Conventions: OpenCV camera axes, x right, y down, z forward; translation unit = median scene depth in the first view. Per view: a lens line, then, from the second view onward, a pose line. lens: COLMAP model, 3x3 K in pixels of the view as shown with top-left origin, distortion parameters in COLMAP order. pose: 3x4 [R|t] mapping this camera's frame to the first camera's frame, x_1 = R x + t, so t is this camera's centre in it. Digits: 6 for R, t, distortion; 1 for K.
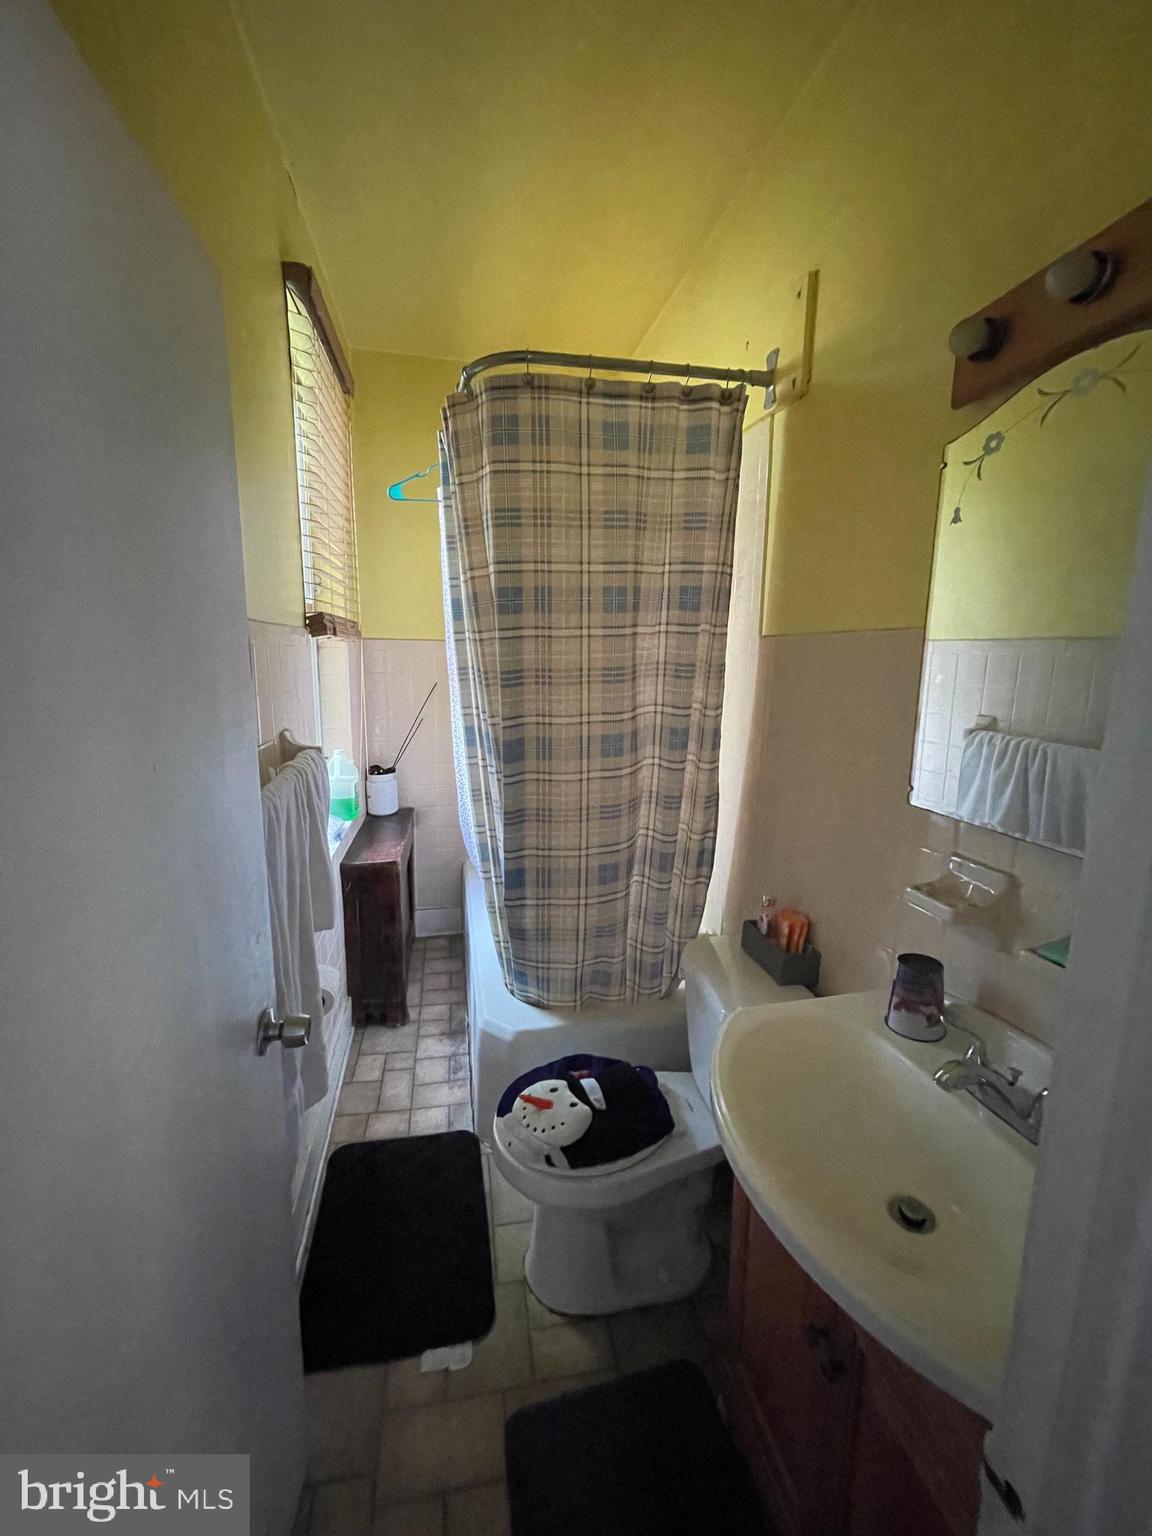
lens RADIAL K [[617.9, 0, 572.9], [0, 617.9, 761.3], [0, 0, 1]] dist [-0.003628, -0.000006]
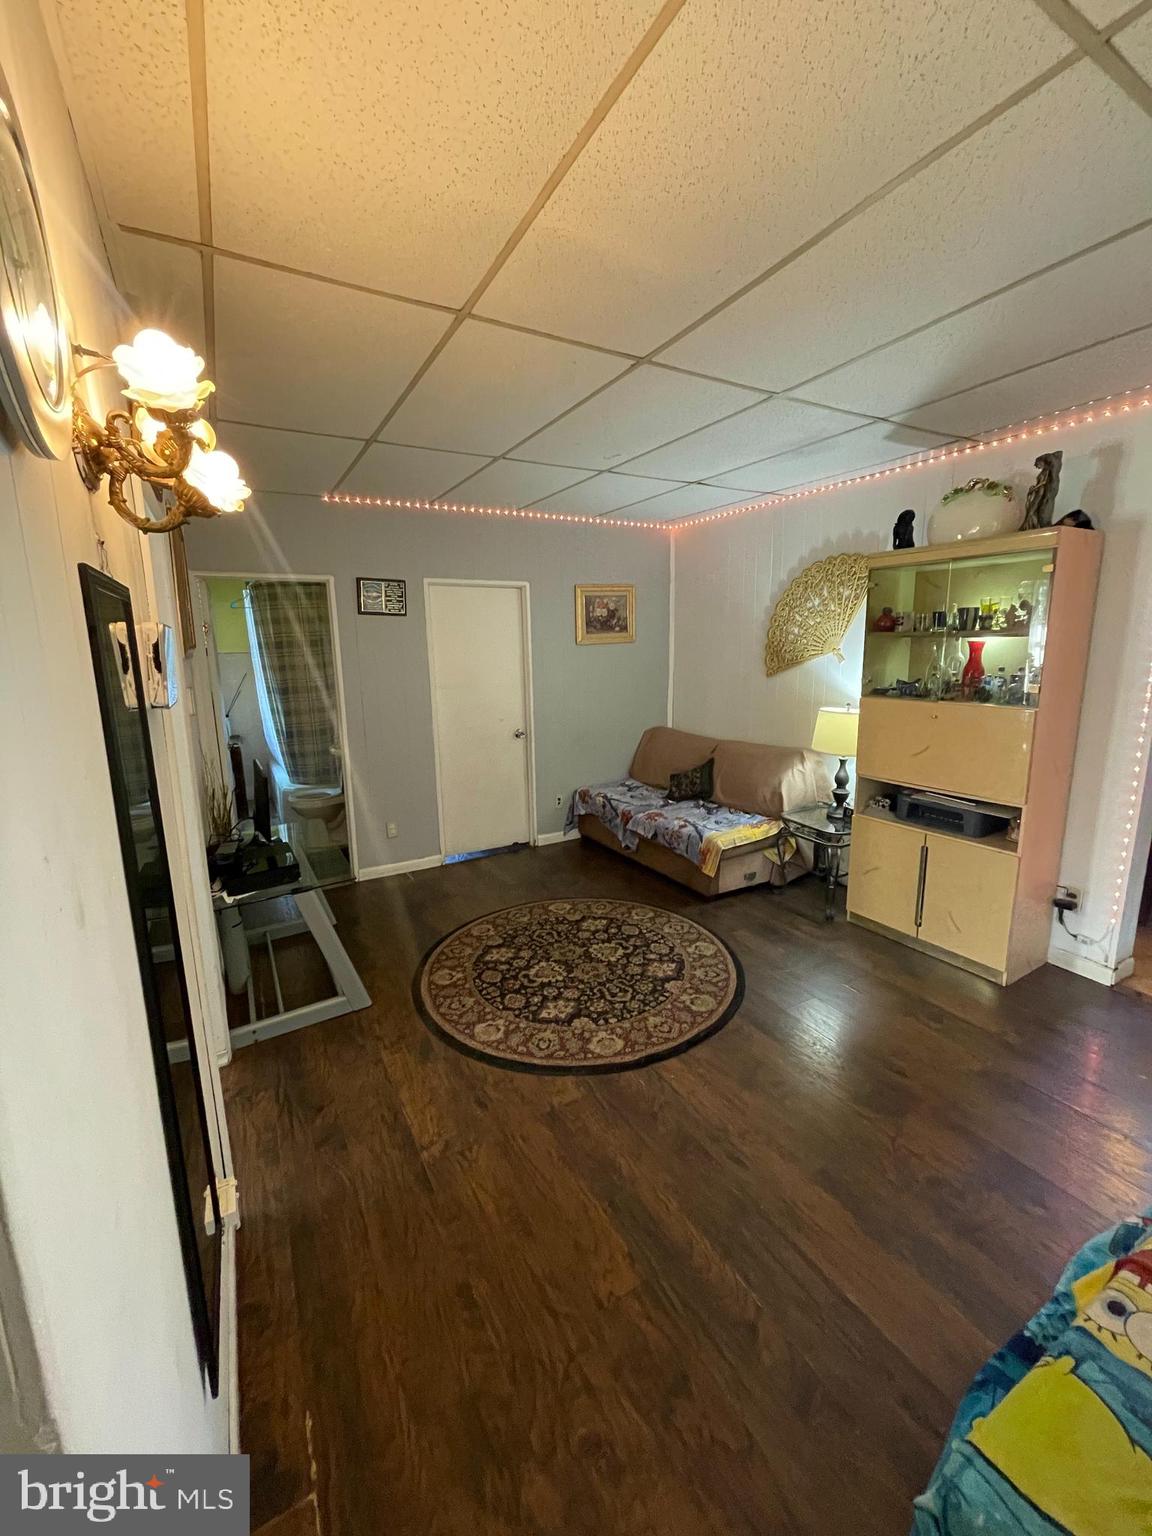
lens RADIAL K [[617.9, 0, 577.1], [0, 617.9, 765.5], [0, 0, 1]] dist [-0.003628, -0.000006]
pose [[0.946332, -0.086427, 0.311426, 0.278468], [0.081574, 0.996257, 0.028603, 0.360285], [-0.312733, -0.001664, 0.949840, -2.271162]]
